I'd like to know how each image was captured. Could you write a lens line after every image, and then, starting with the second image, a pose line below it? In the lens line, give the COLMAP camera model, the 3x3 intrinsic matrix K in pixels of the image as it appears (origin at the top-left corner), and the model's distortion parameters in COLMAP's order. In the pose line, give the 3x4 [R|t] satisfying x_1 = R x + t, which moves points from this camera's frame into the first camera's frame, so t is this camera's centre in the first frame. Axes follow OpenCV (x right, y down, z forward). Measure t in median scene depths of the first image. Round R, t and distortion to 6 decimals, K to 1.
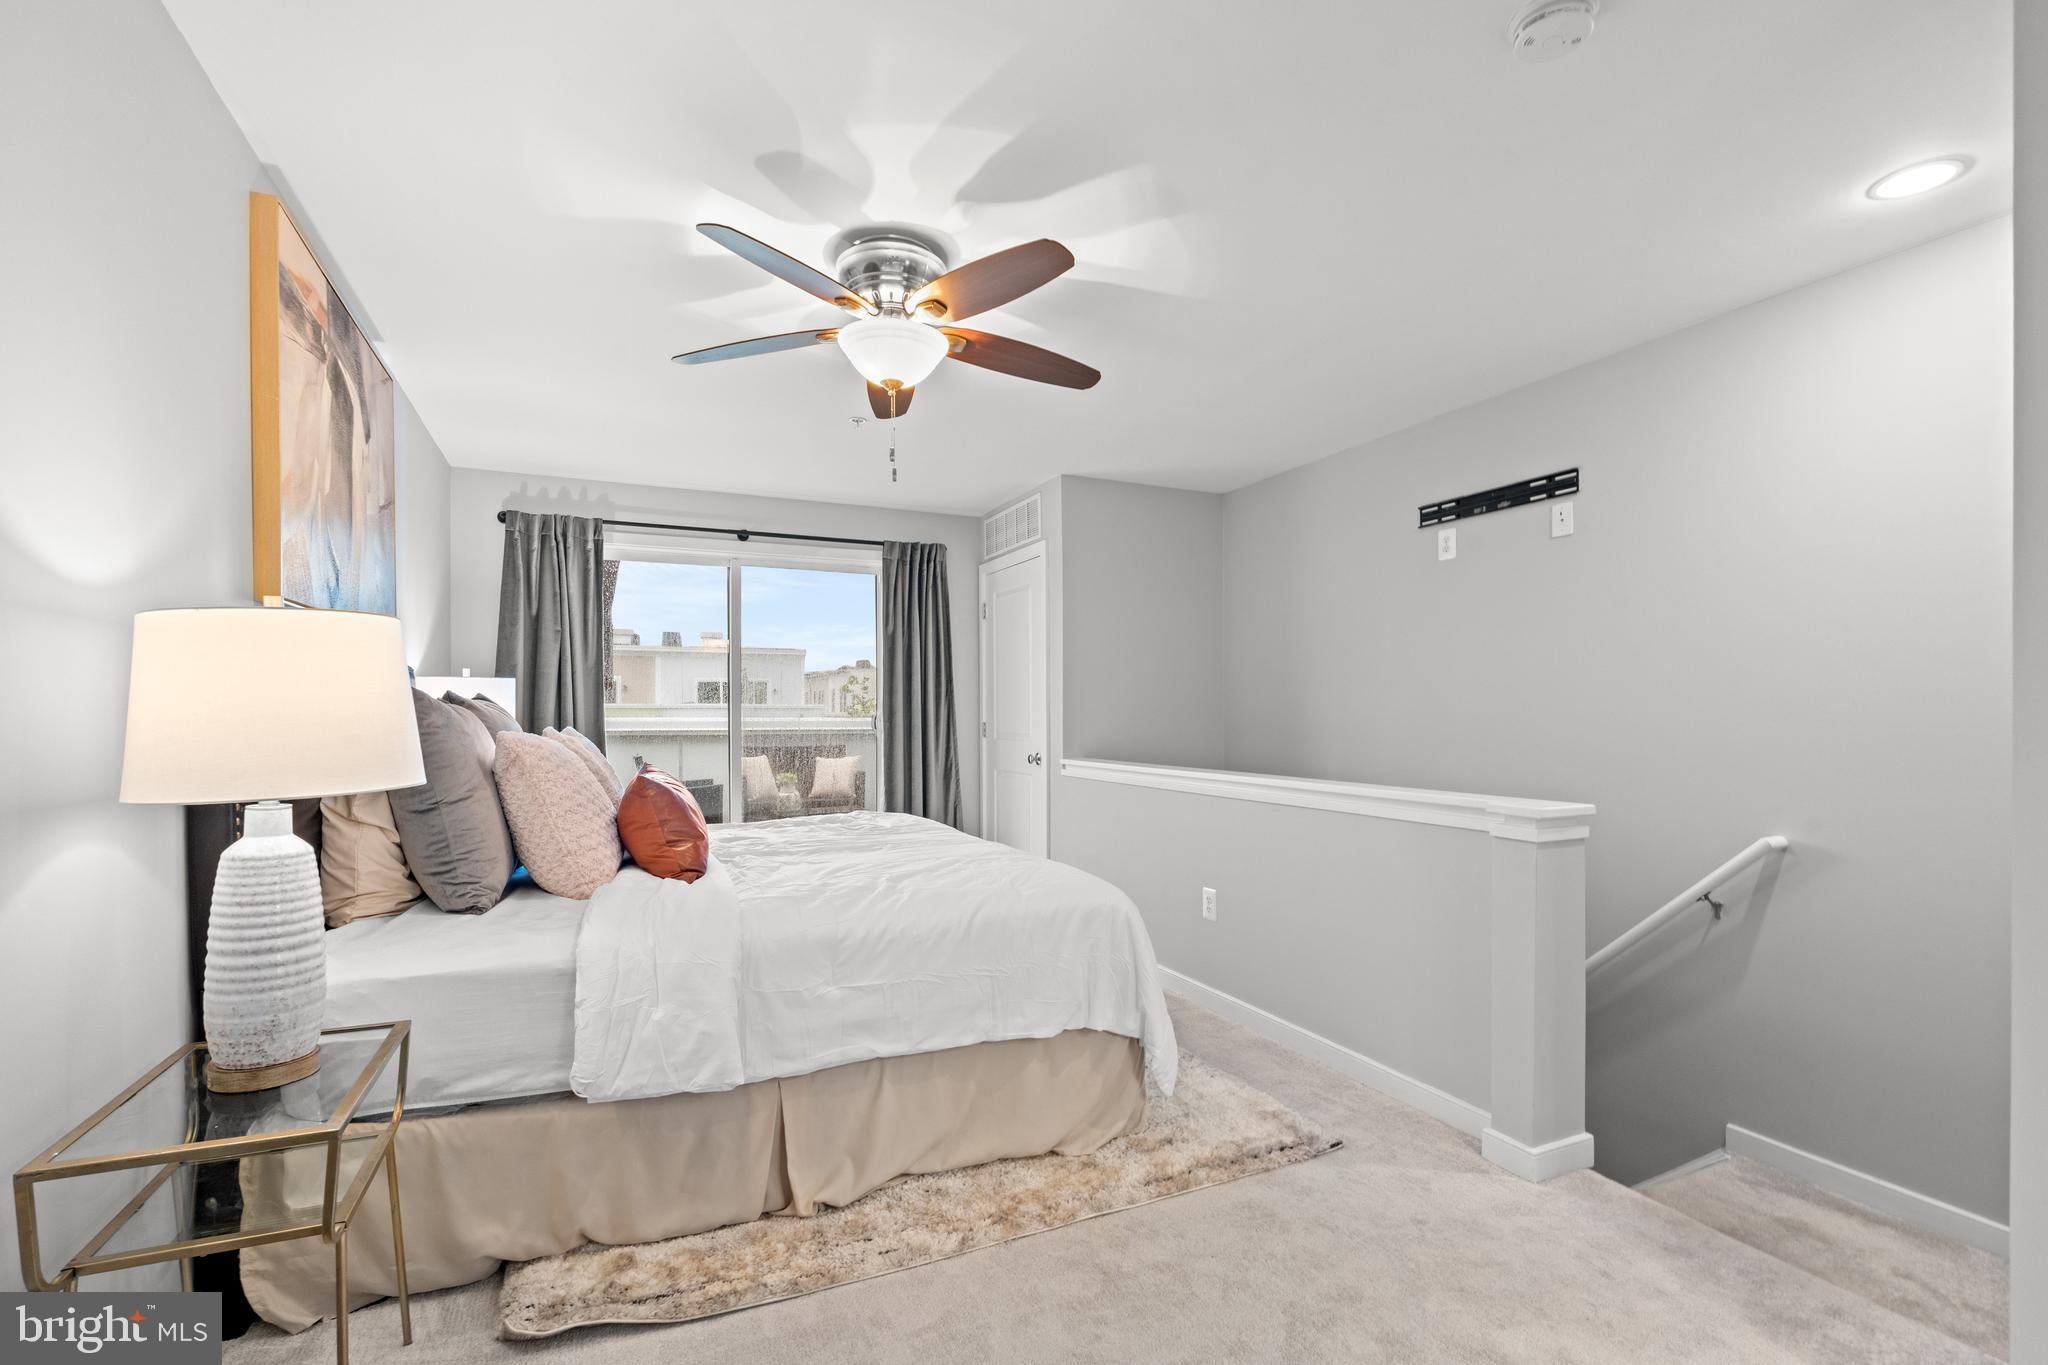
lens RADIAL K [[904.4, 0, 1007.6], [0, 904.4, 723.4], [0, 0, 1]] dist [-0.004517, 0.001786]
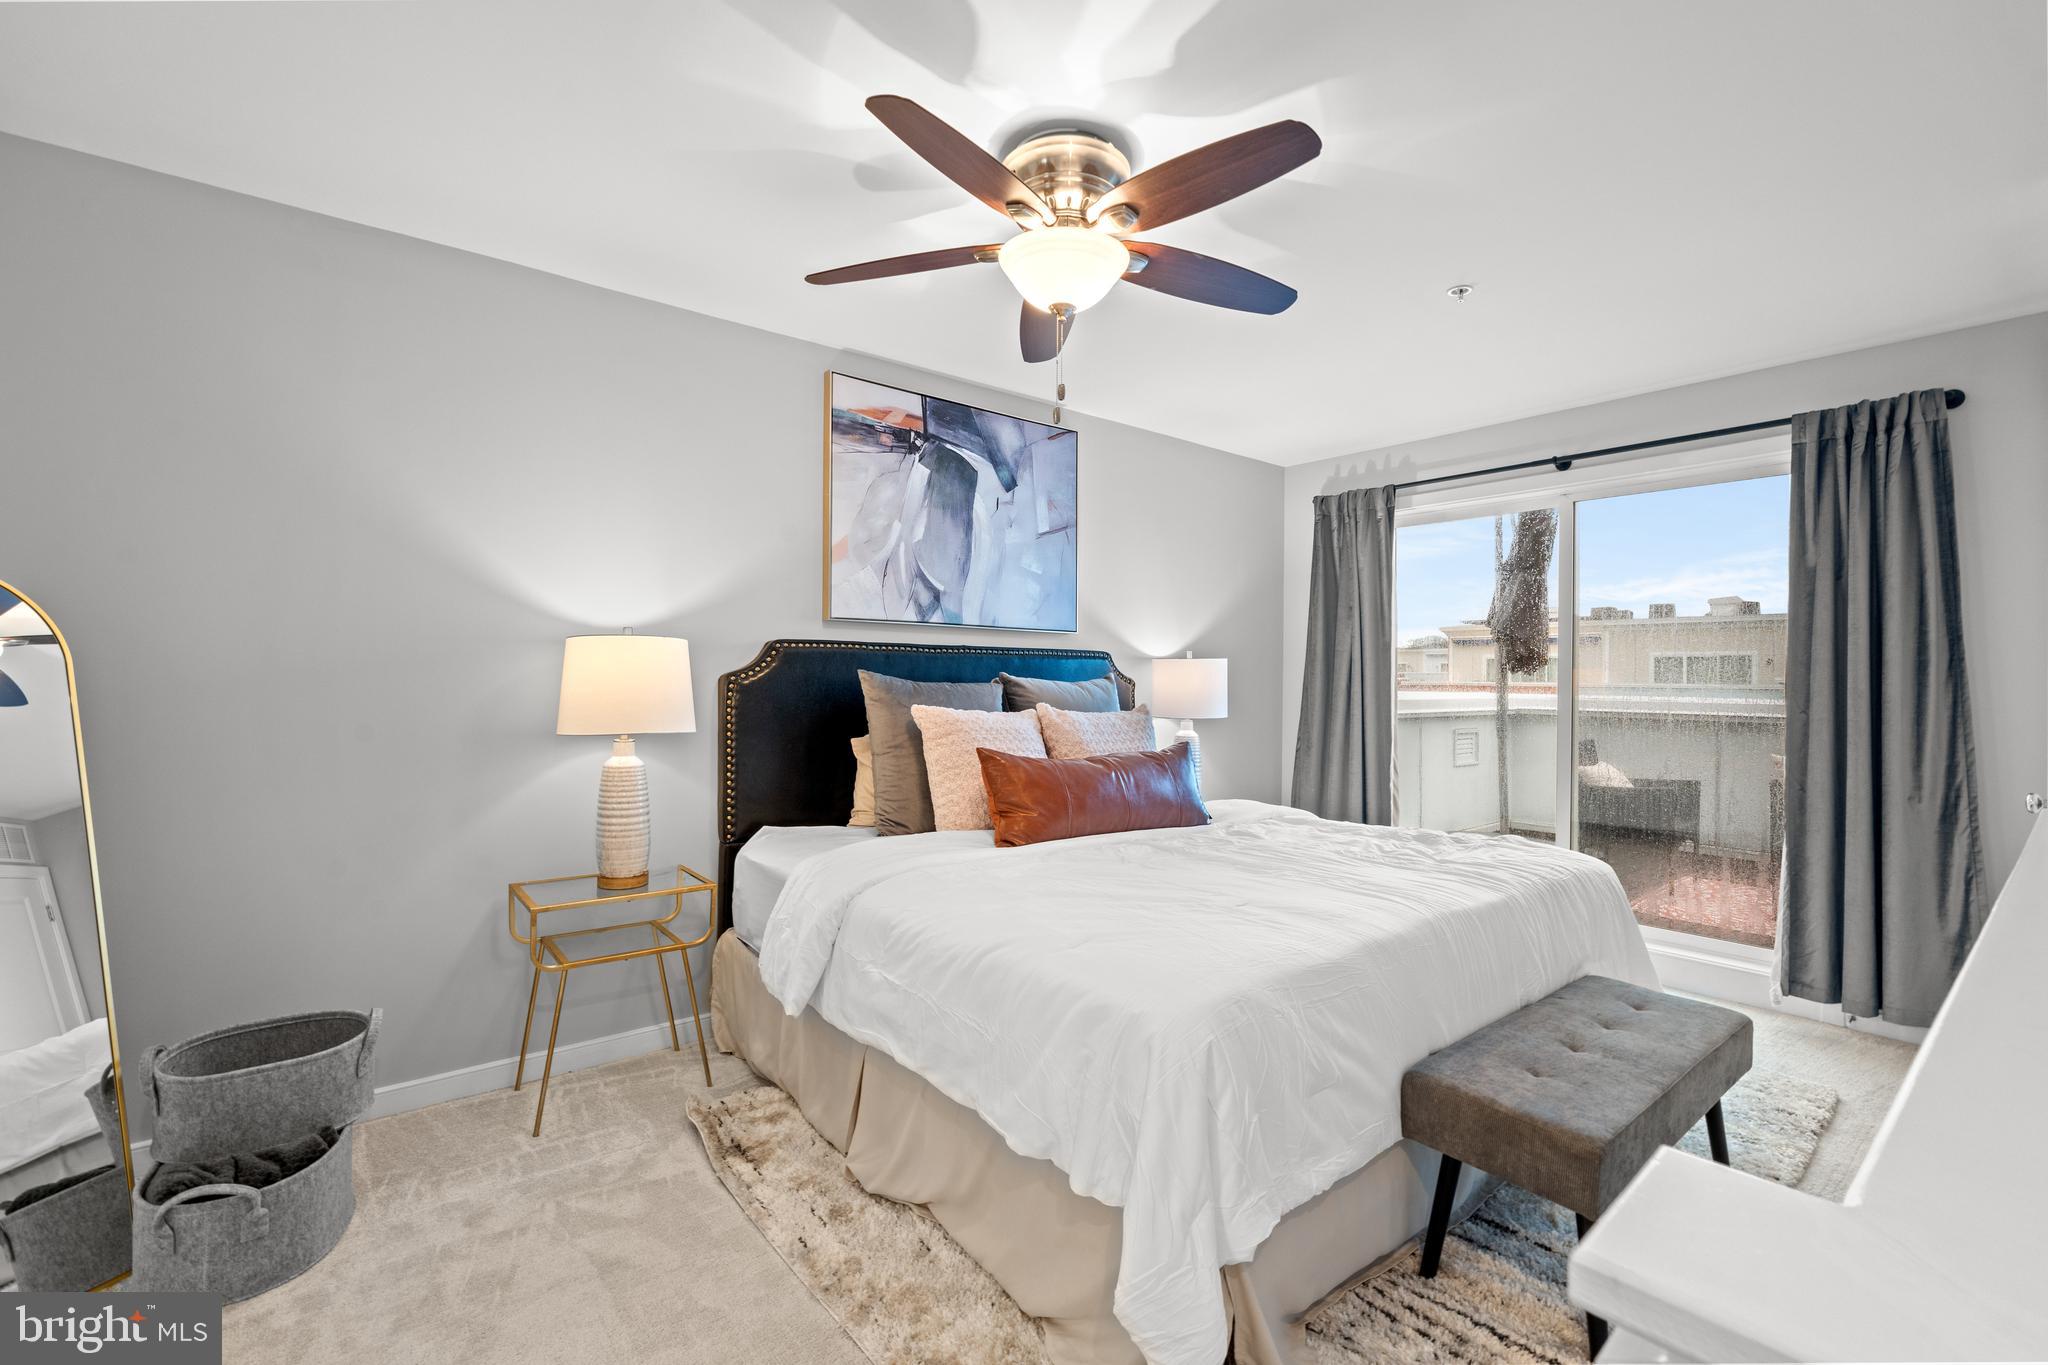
lens RADIAL K [[904.4, 0, 1025.3], [0, 904.4, 684.1], [0, 0, 1]] dist [-0.004517, 0.001786]
pose [[0.259398, 0.007519, -0.965741, 0.360530], [-0.020740, 0.999782, 0.002213, -0.013531], [0.965548, 0.019456, 0.259497, 0.394701]]
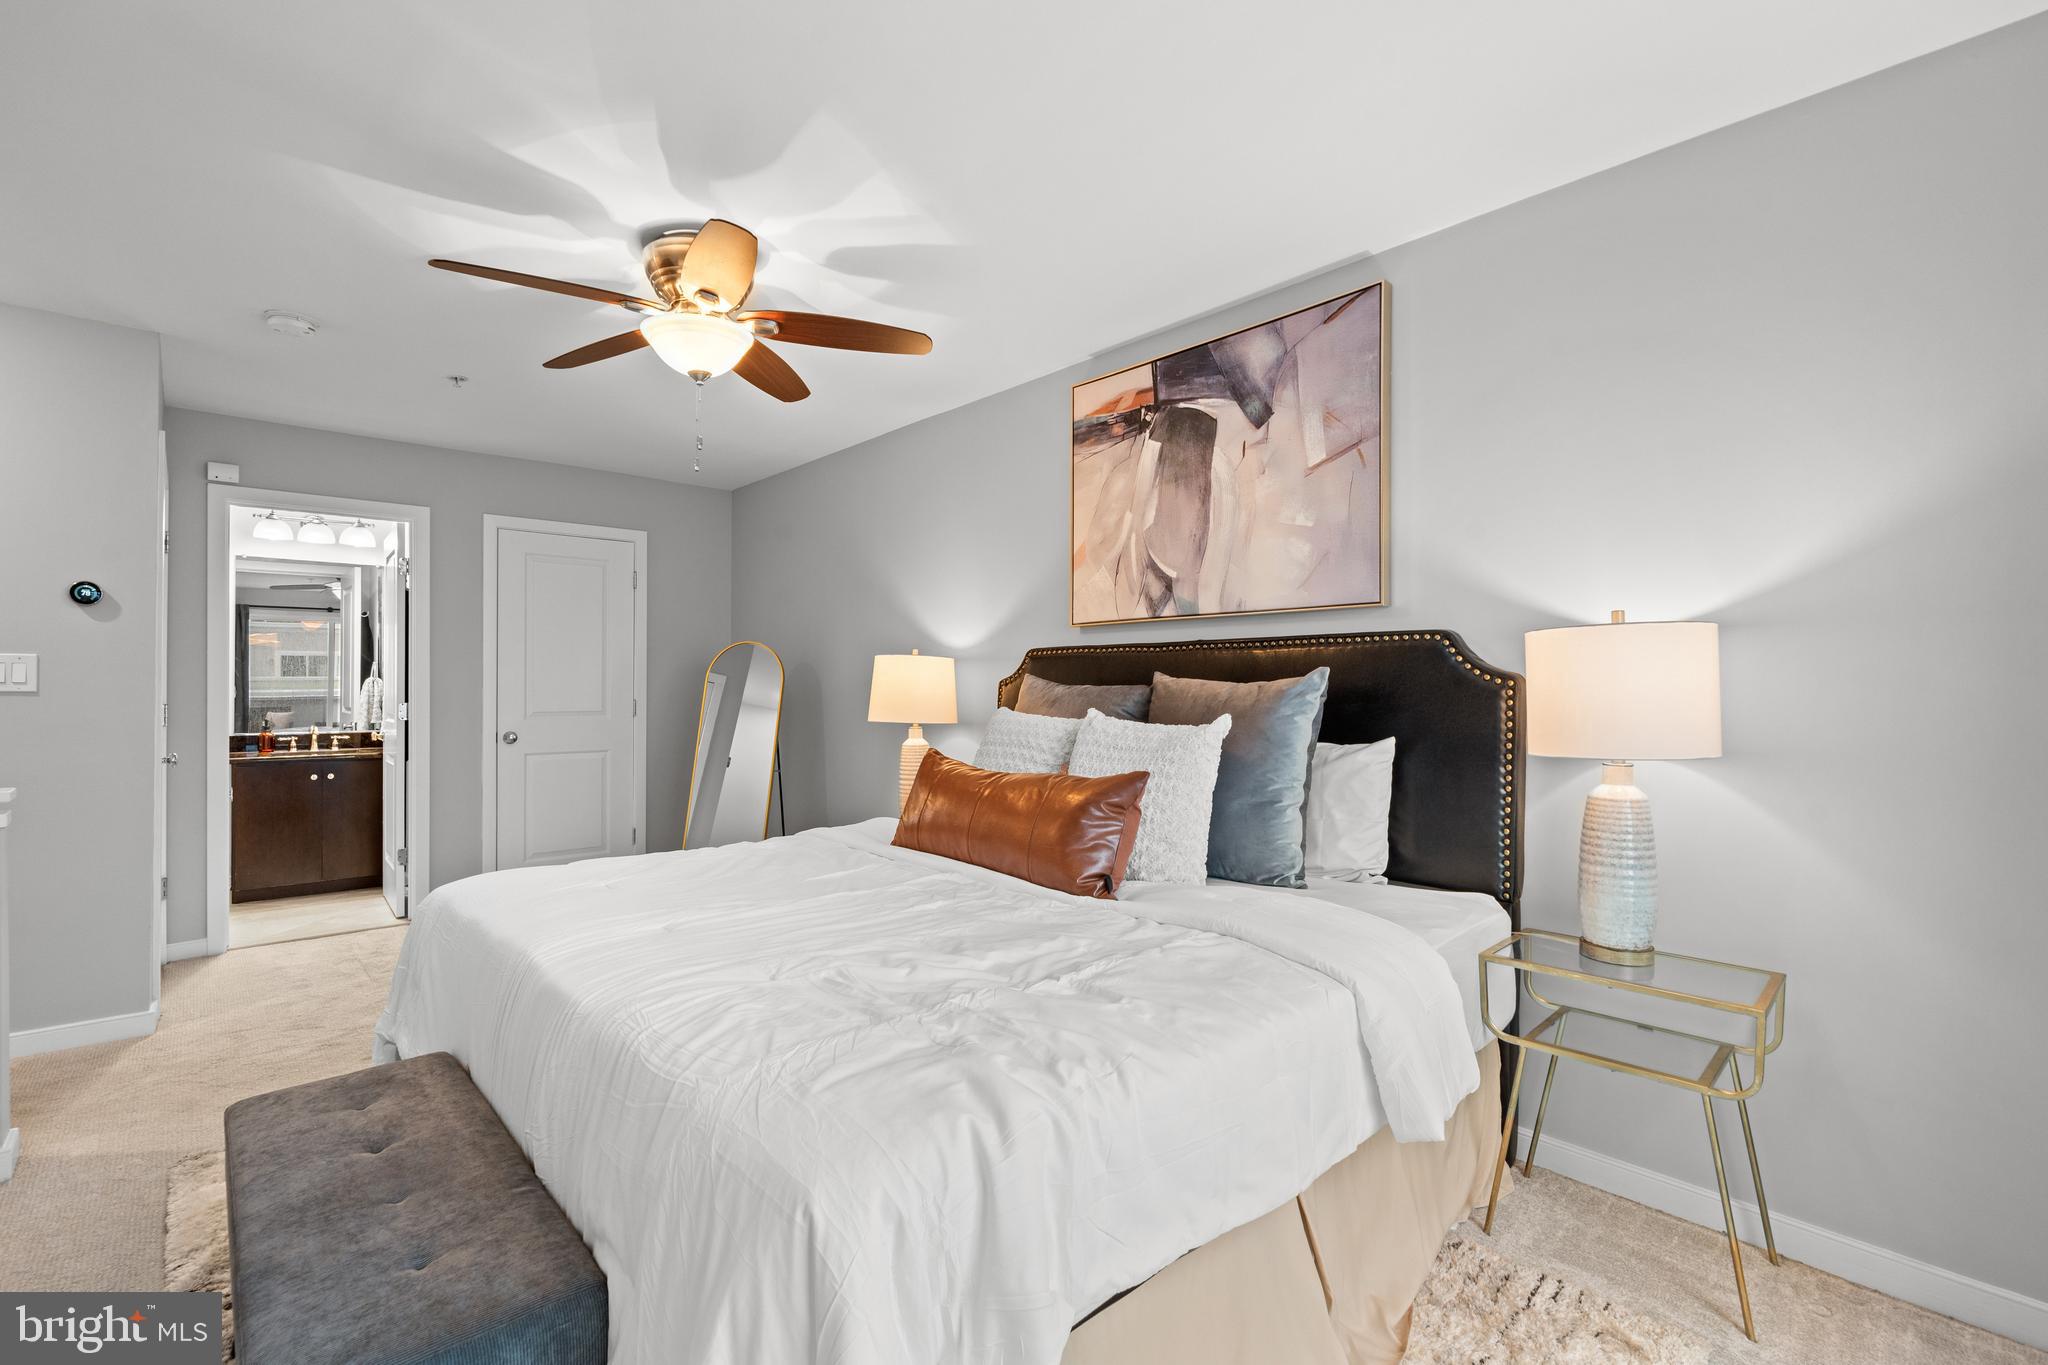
lens RADIAL K [[904.4, 0, 1013.1], [0, 904.4, 669.8], [0, 0, 1]] dist [-0.004517, 0.001786]
pose [[-0.953013, -0.001939, -0.302922, -0.083417], [-0.001171, 0.999996, -0.002719, -0.021502], [0.302926, -0.002236, -0.953011, 1.094959]]
